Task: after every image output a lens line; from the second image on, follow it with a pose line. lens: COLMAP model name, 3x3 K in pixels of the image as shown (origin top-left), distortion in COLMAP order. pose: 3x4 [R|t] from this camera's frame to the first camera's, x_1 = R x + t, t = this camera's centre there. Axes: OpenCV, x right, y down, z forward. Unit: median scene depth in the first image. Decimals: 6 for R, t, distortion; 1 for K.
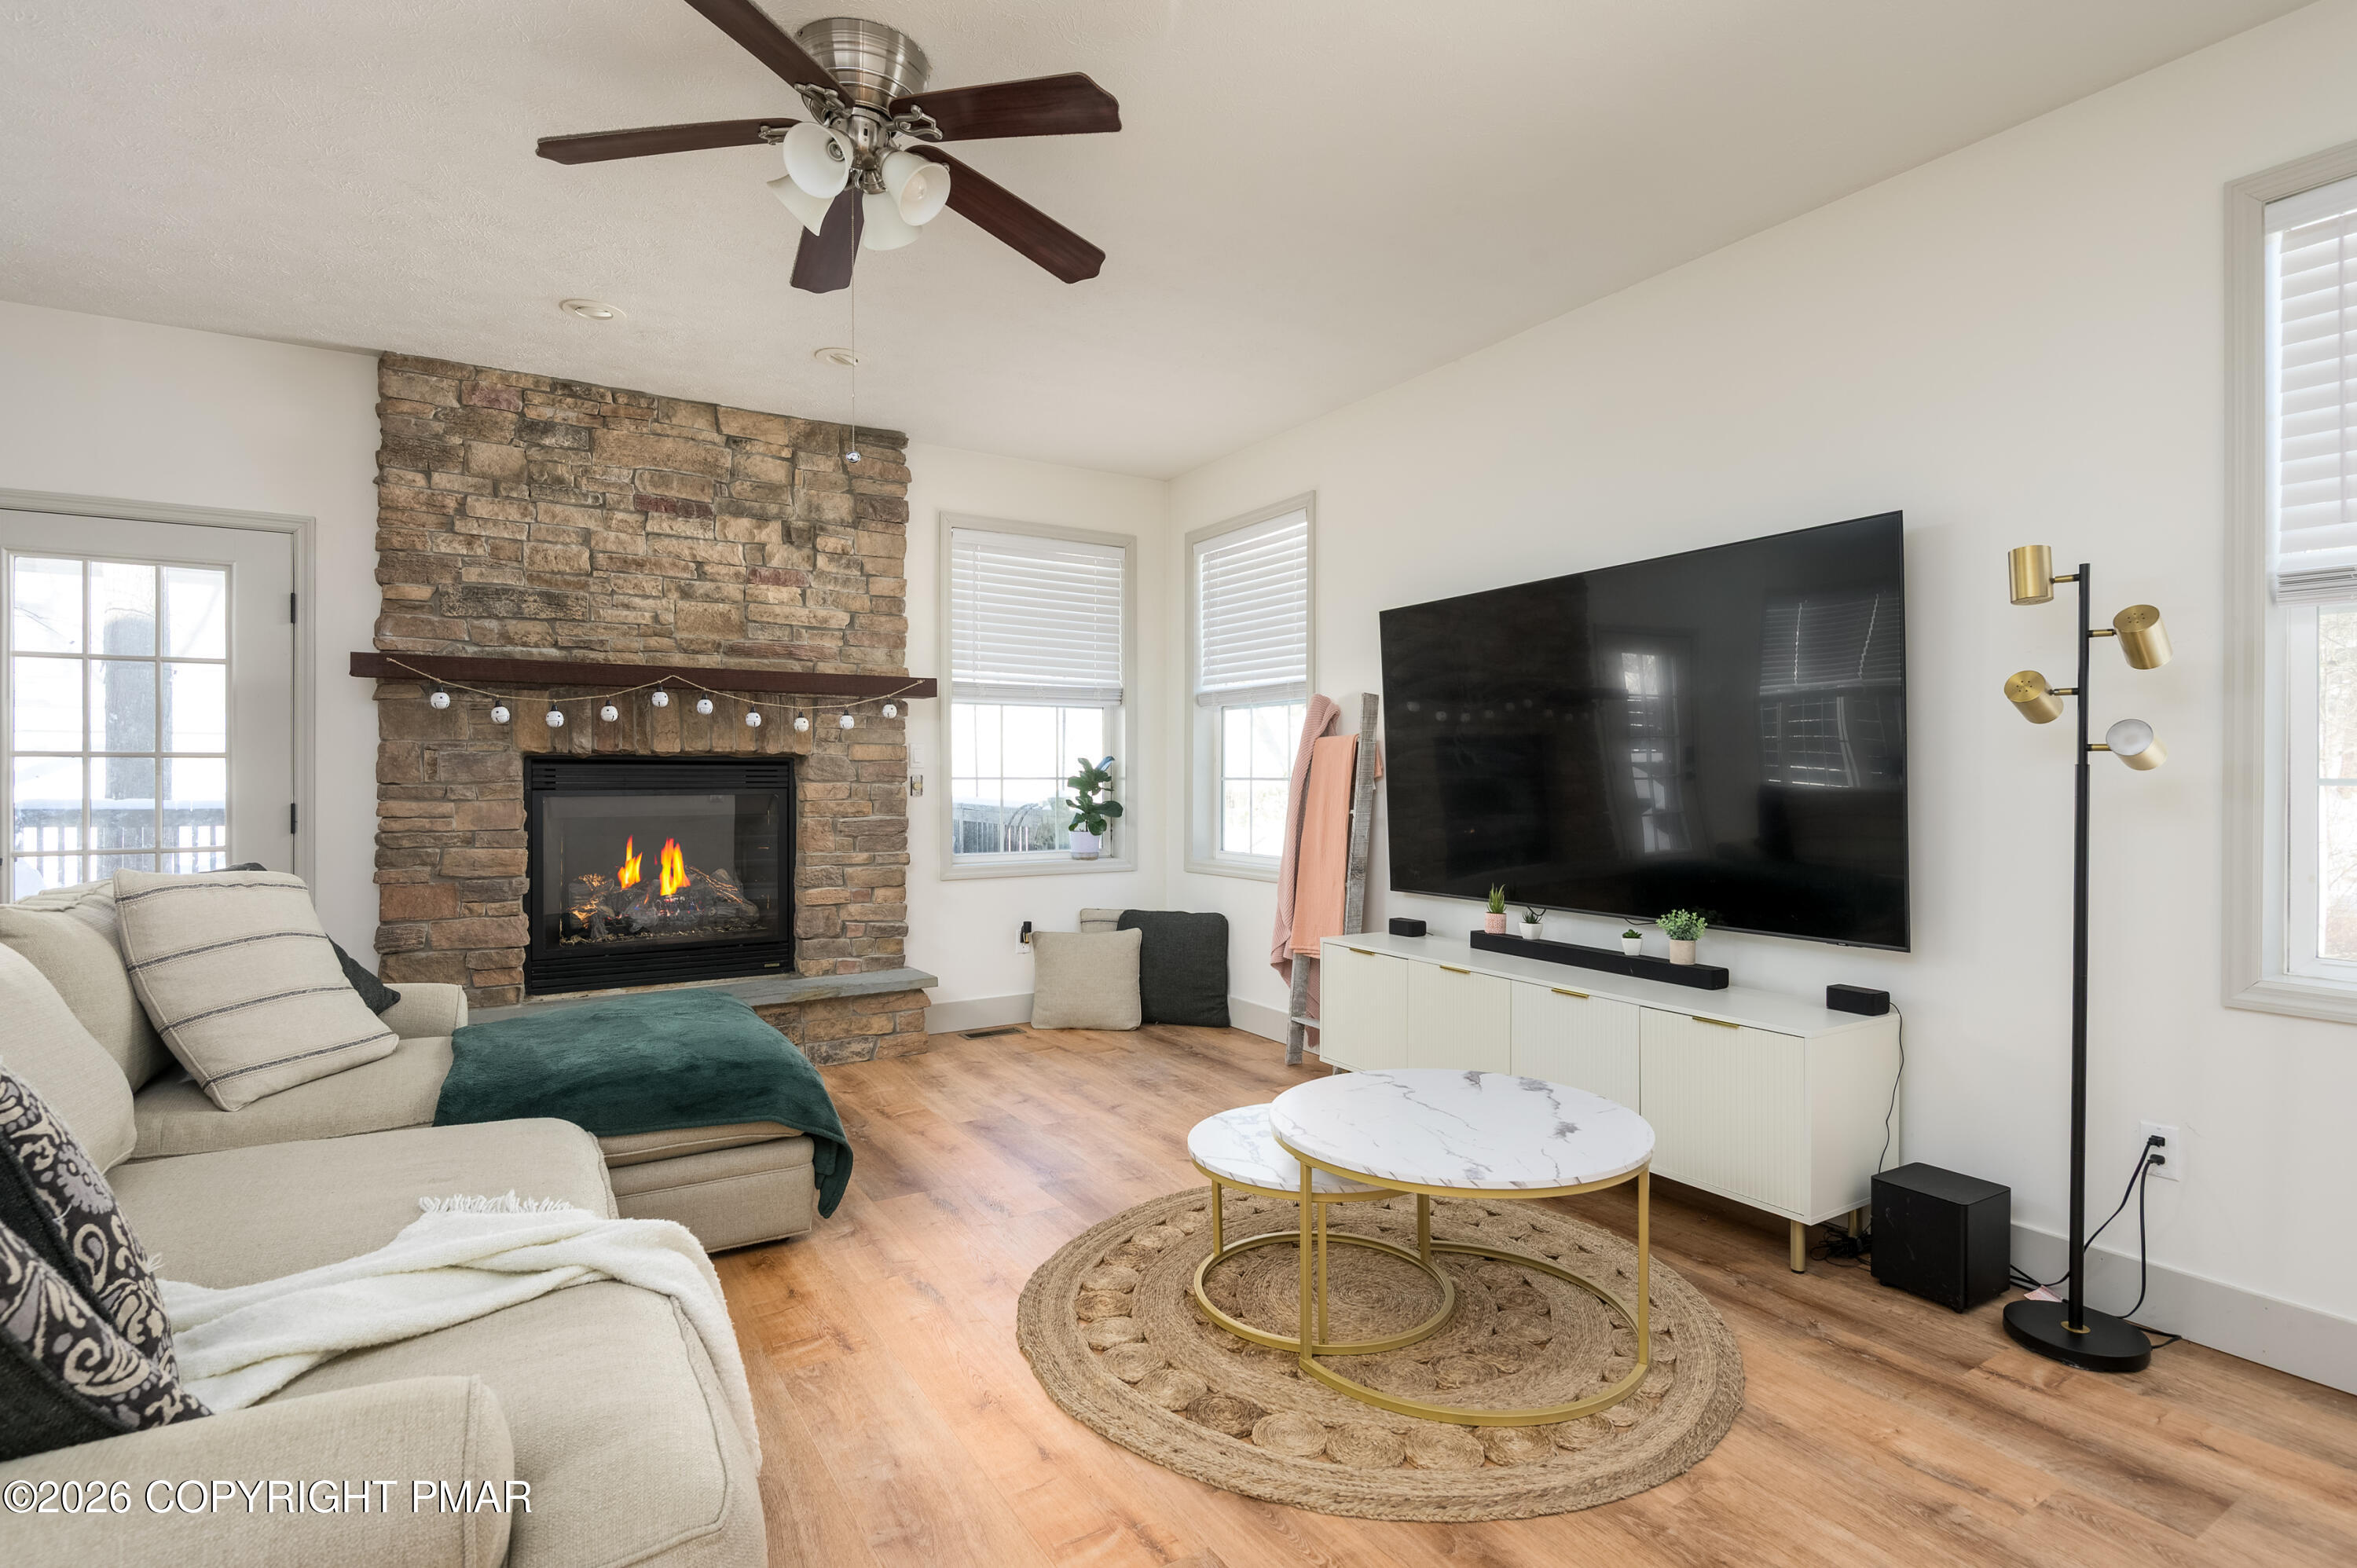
lens RADIAL K [[1191.8, 0, 1174.4], [0, 1191.8, 769.6], [0, 0, 1]] dist [0.005304, -0.000604]
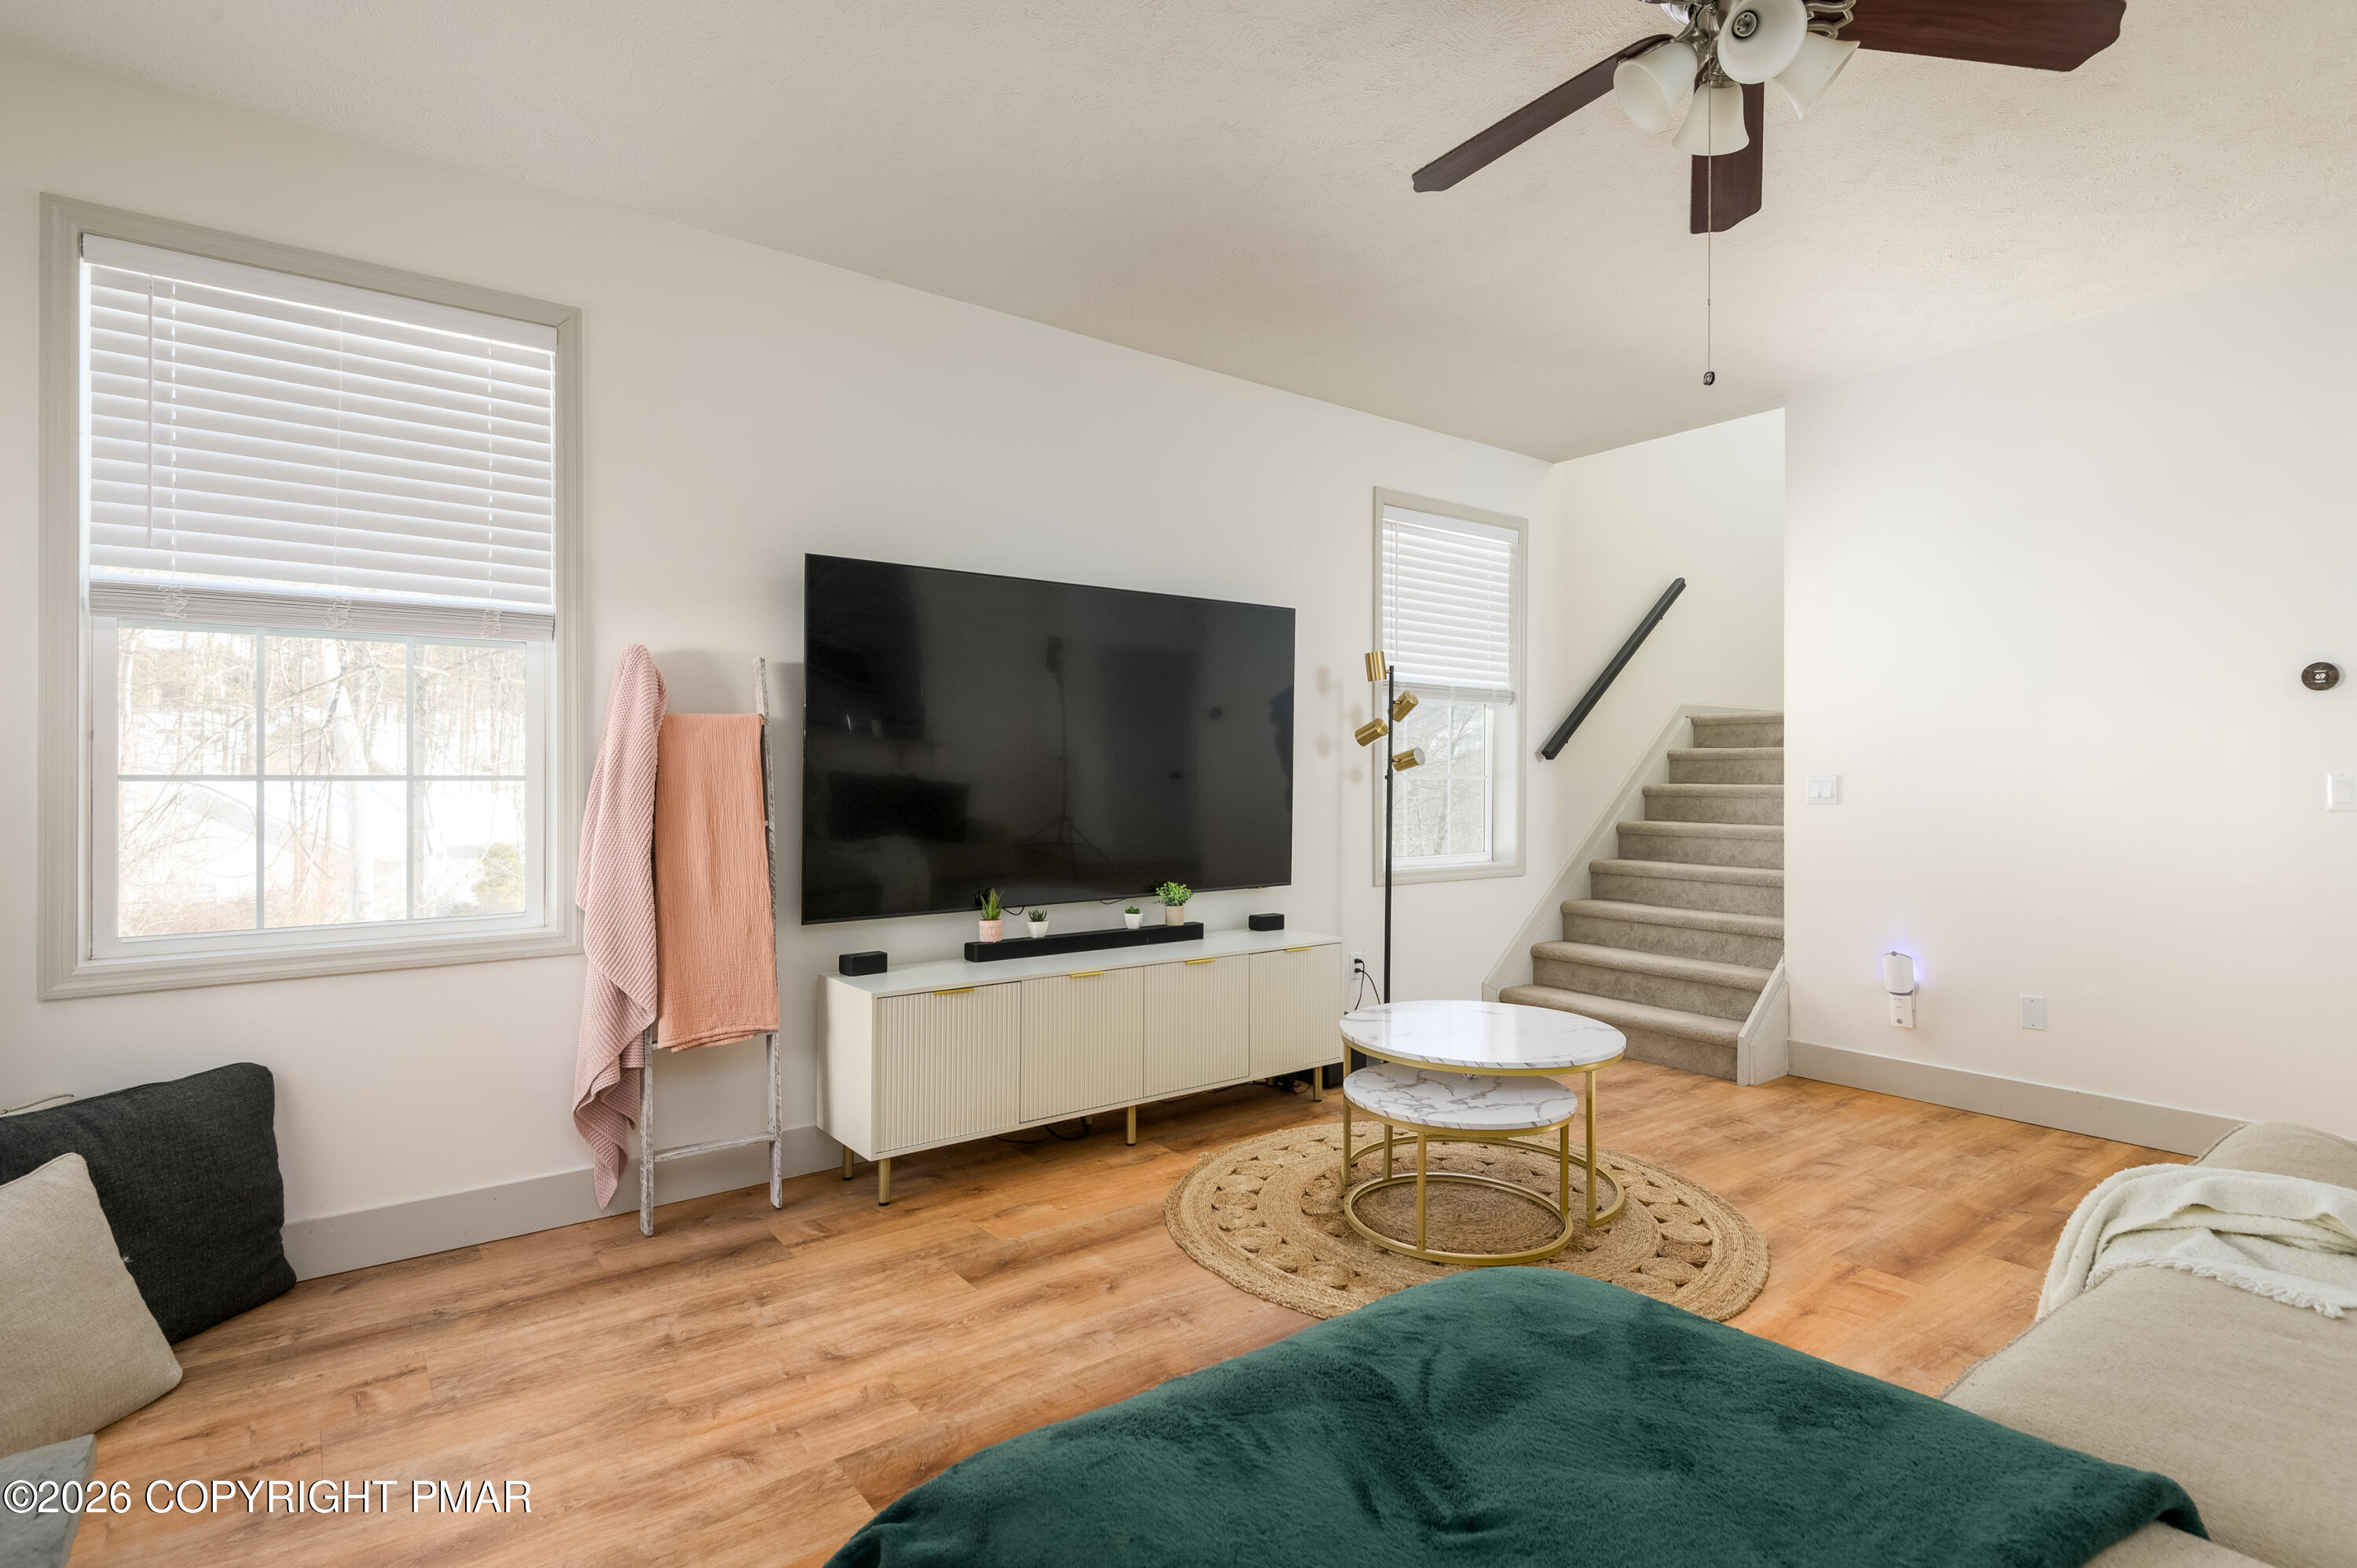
lens RADIAL K [[1191.8, 0, 1165.3], [0, 1191.8, 772.9], [0, 0, 1]] dist [0.005304, -0.000604]
pose [[-0.125173, 0.012537, 0.992056, -0.644568], [-0.000199, 0.999920, -0.012662, 0.016352], [-0.992135, -0.001782, -0.125160, 0.937471]]
